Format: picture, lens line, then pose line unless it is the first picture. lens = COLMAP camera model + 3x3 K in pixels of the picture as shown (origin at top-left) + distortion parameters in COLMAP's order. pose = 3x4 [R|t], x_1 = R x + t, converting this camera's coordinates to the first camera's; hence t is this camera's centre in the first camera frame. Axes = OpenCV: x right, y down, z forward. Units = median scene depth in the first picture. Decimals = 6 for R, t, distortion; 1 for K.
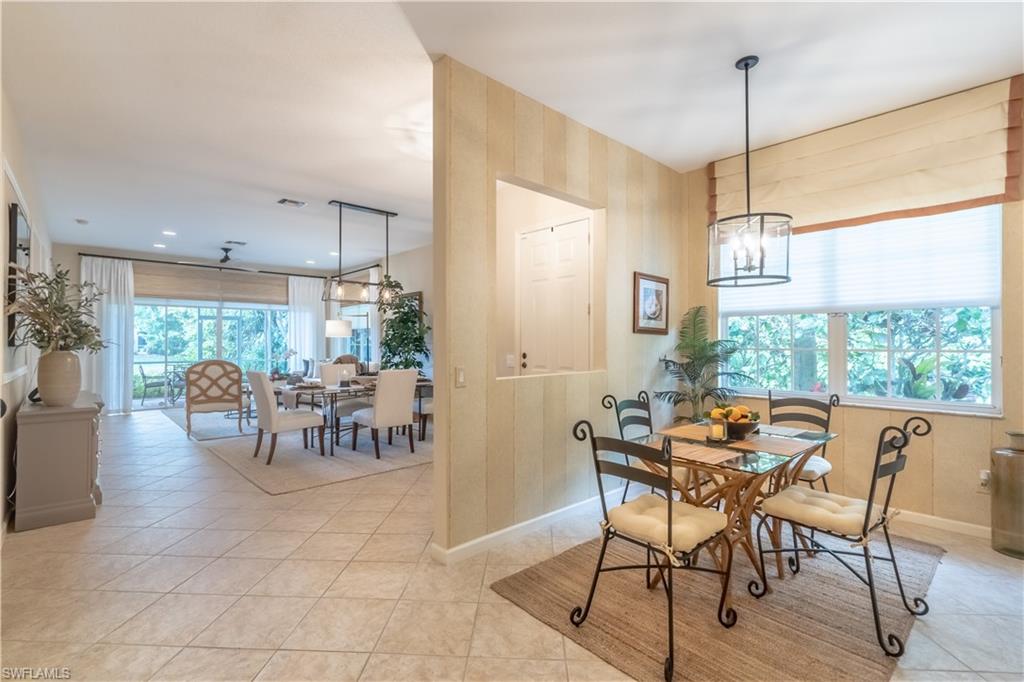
lens RADIAL K [[469.9, 0, 512.0], [0, 469.9, 341.0], [0, 0, 1]] dist [0.000529, -0.000021]
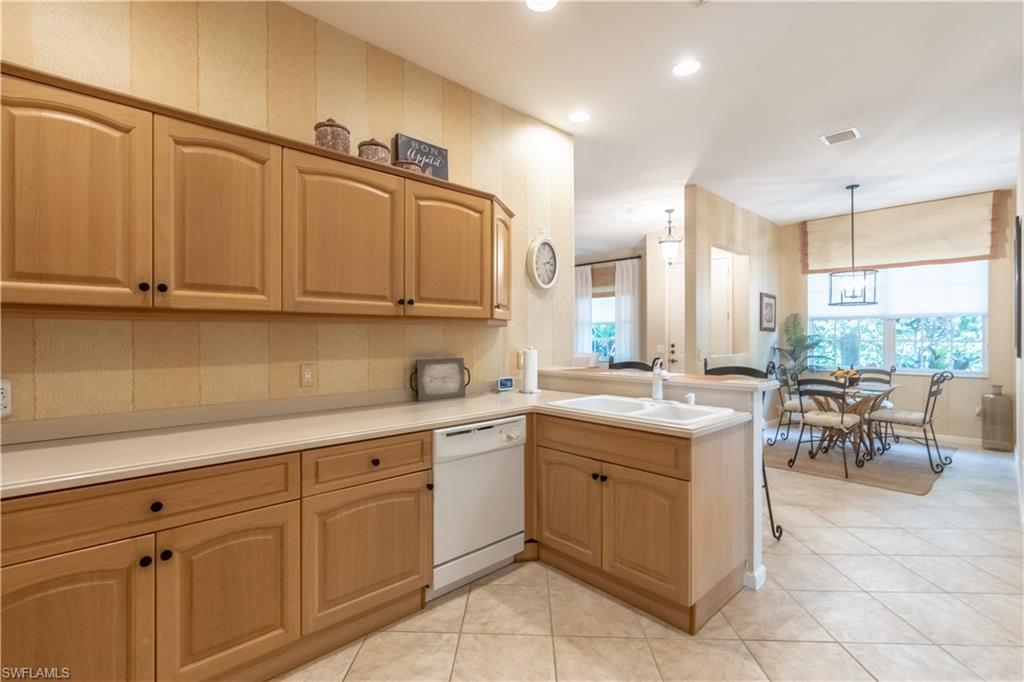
lens RADIAL K [[469.0, 0, 509.2], [0, 469.0, 338.6], [0, 0, 1]] dist [0.001473, 0.000414]
pose [[0.999991, -0.001777, 0.003948, -0.689196], [0.001755, 0.999983, 0.005512, -0.001045], [-0.003957, -0.005505, 0.999977, -0.682940]]
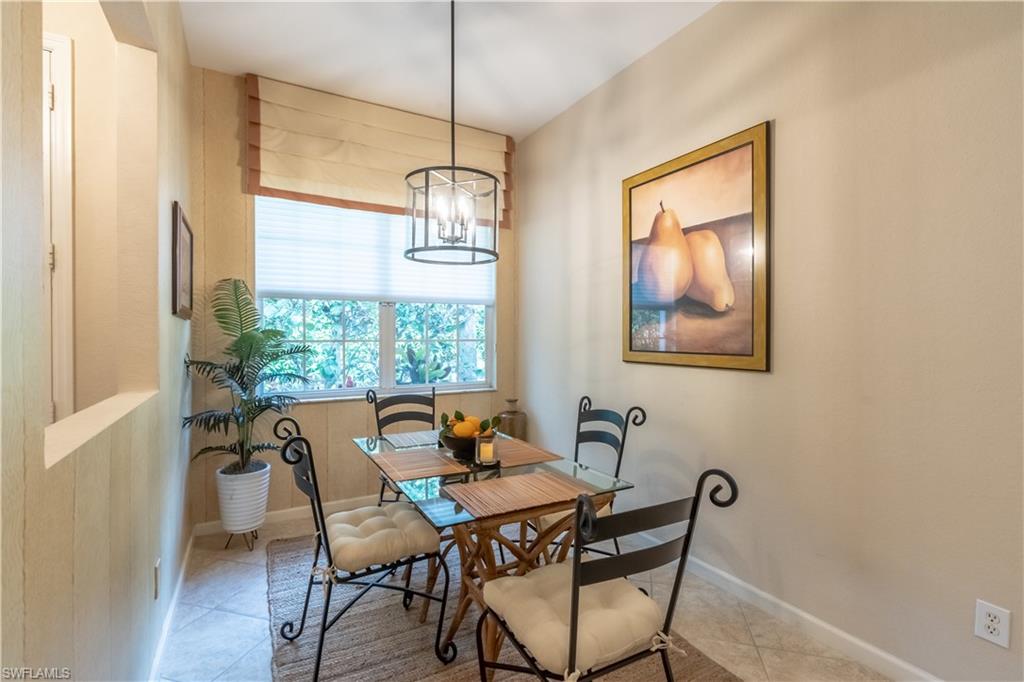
lens RADIAL K [[455.9, 0, 480.9], [0, 455.9, 338.2], [0, 0, 1]] dist [-0.000214, -0.000083]
pose [[0.257261, -0.006230, 0.966322, -0.176012], [-0.001719, 0.999975, 0.006905, 0.007651], [-0.966341, -0.003437, 0.257243, 0.604661]]
